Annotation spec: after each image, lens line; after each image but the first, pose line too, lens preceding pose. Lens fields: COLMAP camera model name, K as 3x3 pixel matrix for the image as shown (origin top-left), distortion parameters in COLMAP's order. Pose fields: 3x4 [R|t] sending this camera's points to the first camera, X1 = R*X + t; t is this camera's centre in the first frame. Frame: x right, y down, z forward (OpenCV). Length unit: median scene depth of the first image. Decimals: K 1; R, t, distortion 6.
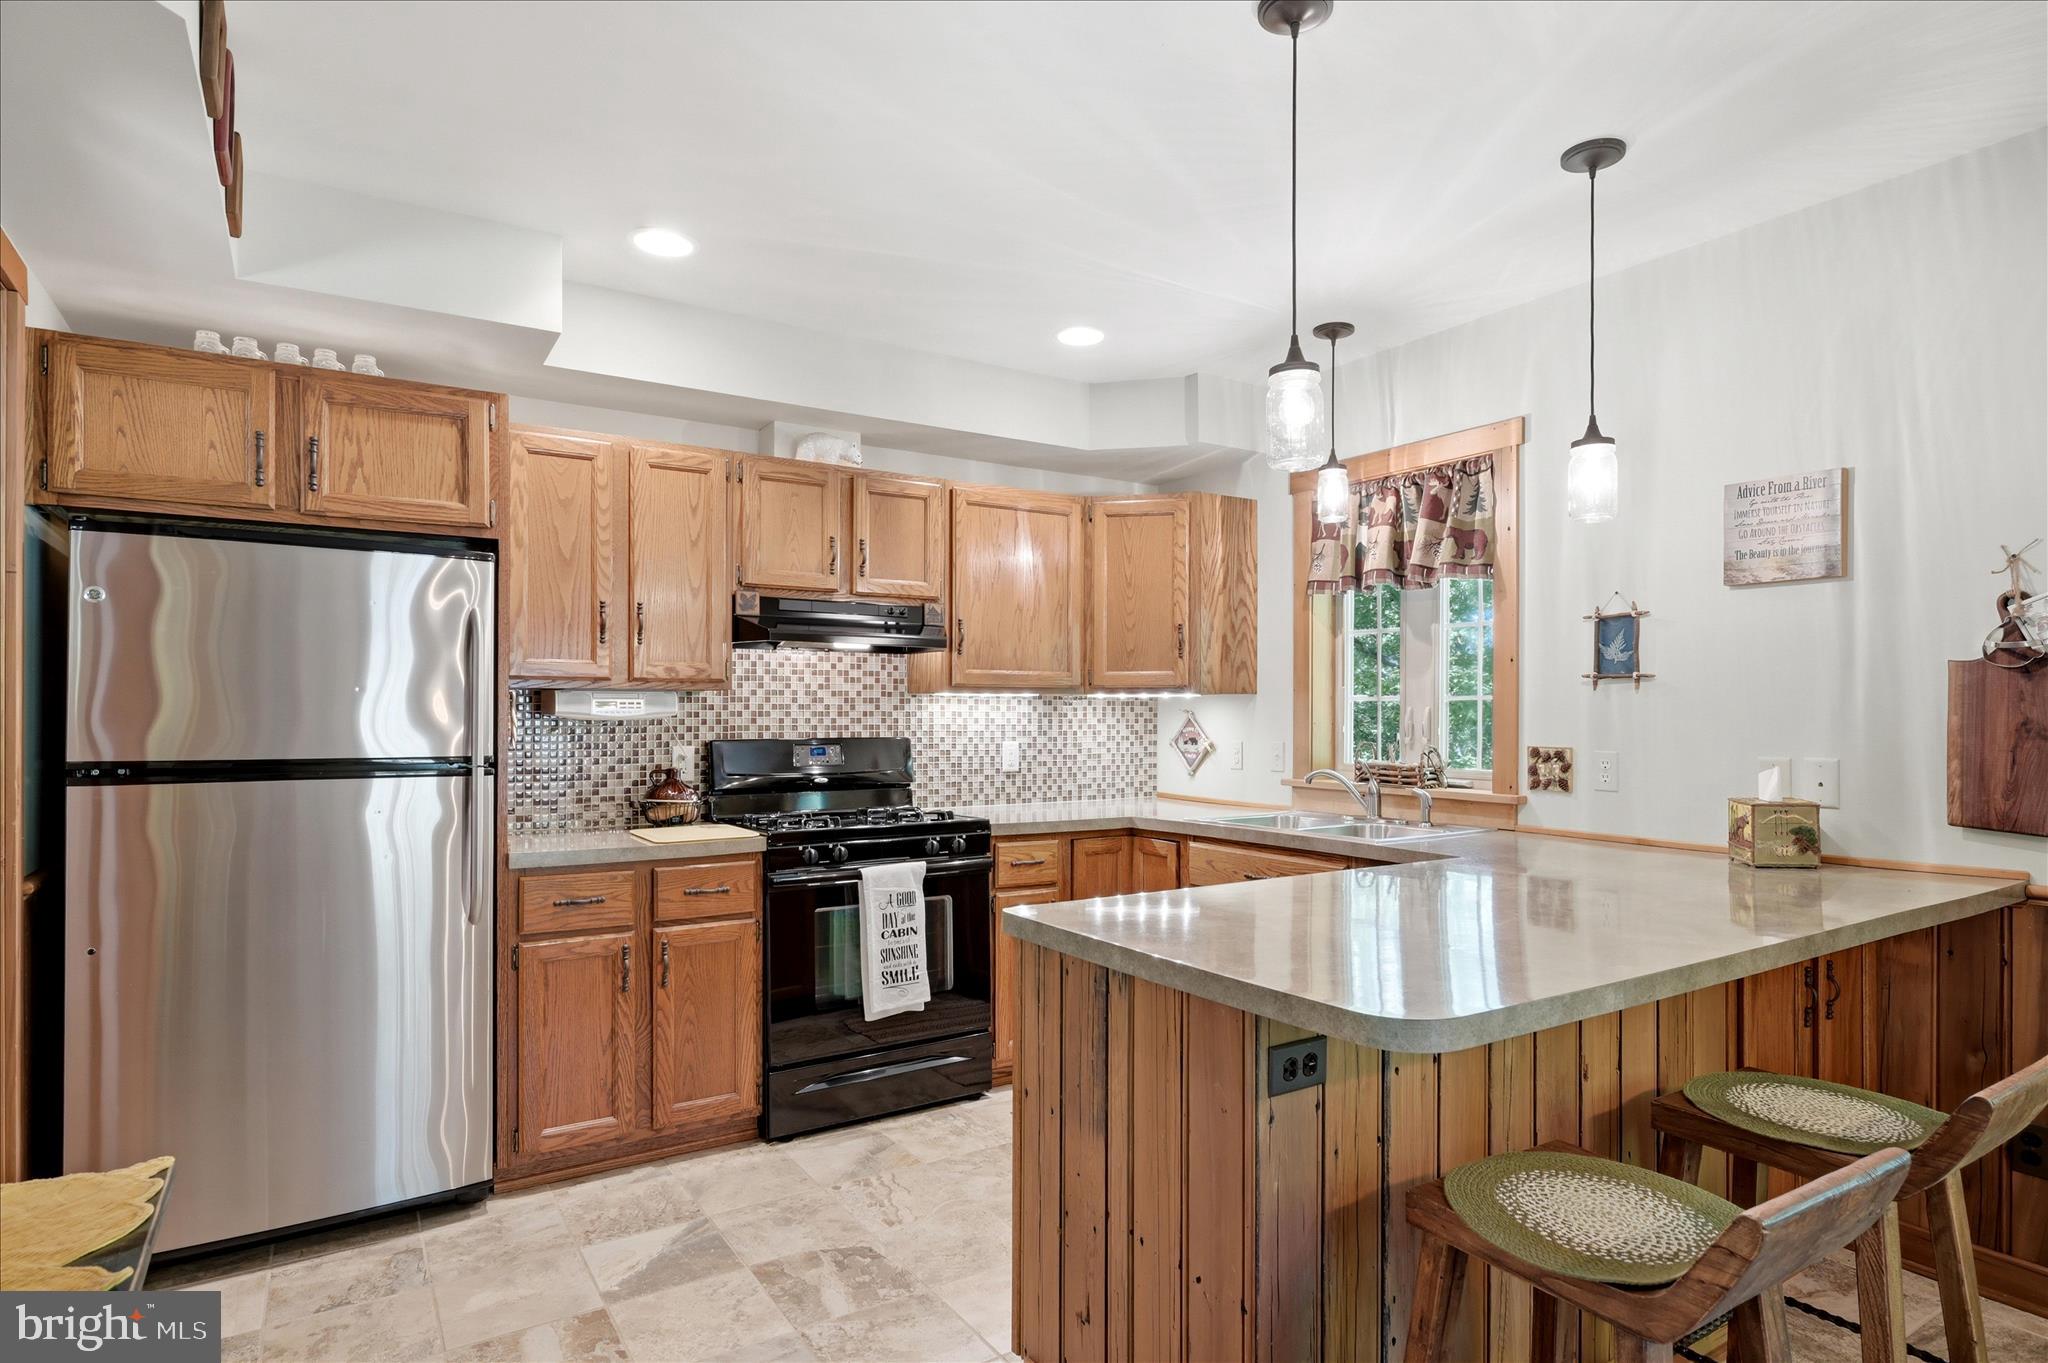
lens RADIAL K [[1122.9, 0, 1022.1], [0, 1122.9, 709.2], [0, 0, 1]] dist [0.000104, -0.000036]
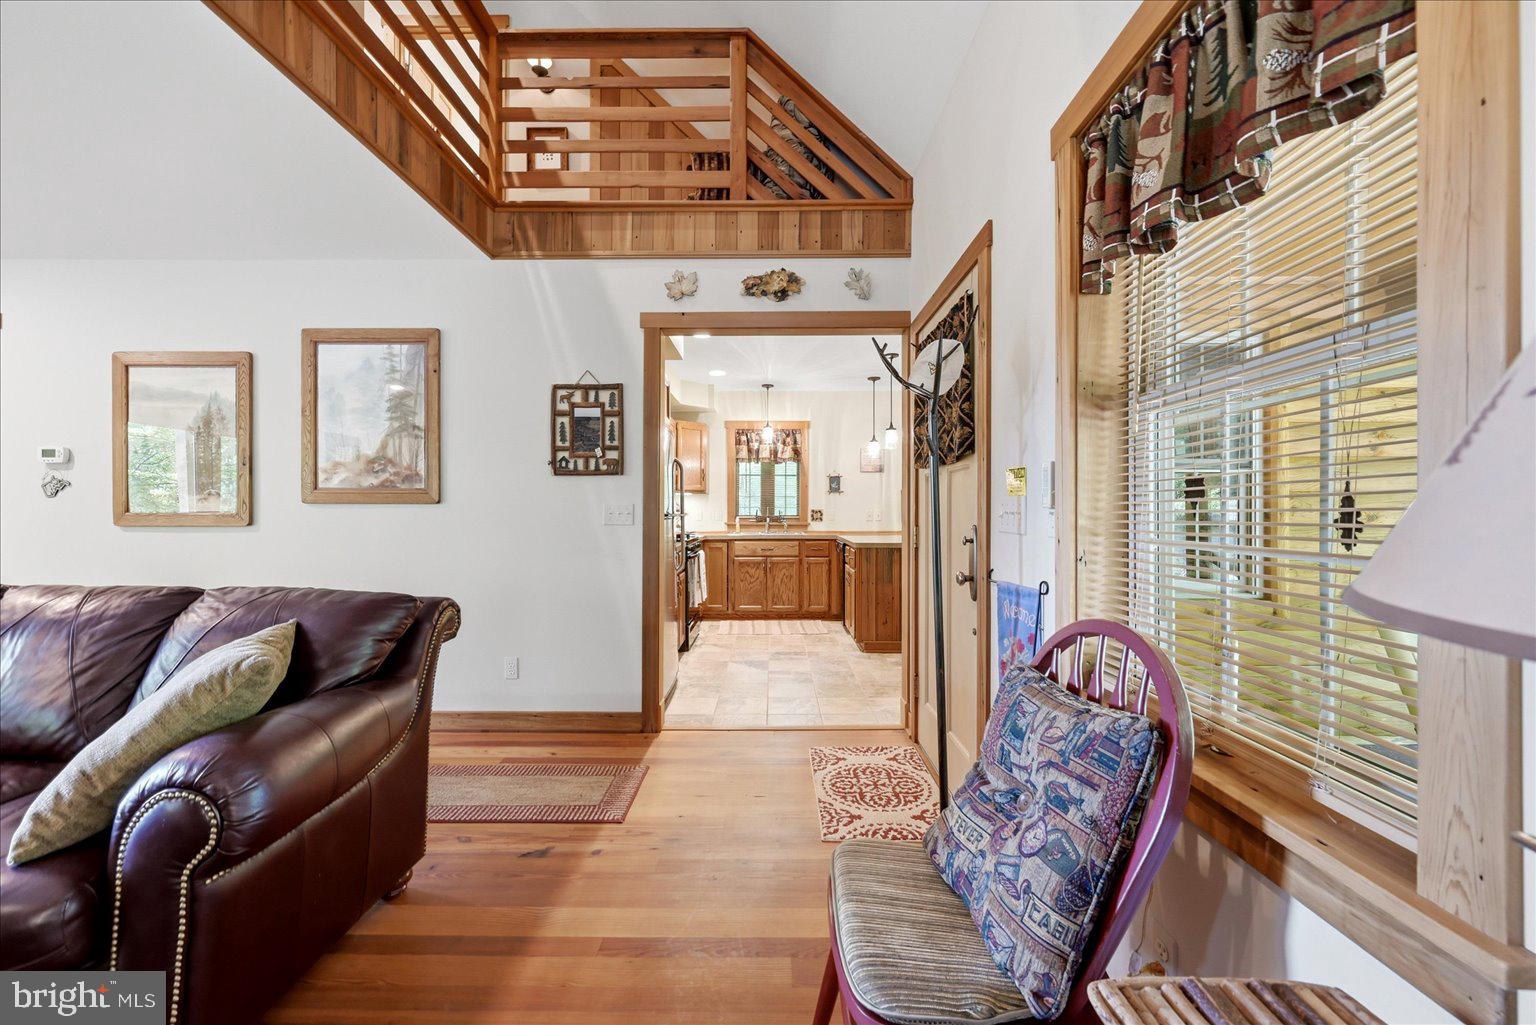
lens RADIAL K [[617.1, 0, 768.0], [0, 617.1, 512.5], [0, 0, 1]] dist [0.000491, 0.000139]
pose [[0.555152, -0.003448, 0.831742, -0.849167], [-0.001812, 0.999984, 0.005355, 0.020697], [-0.831747, -0.004480, 0.555137, -0.014186]]
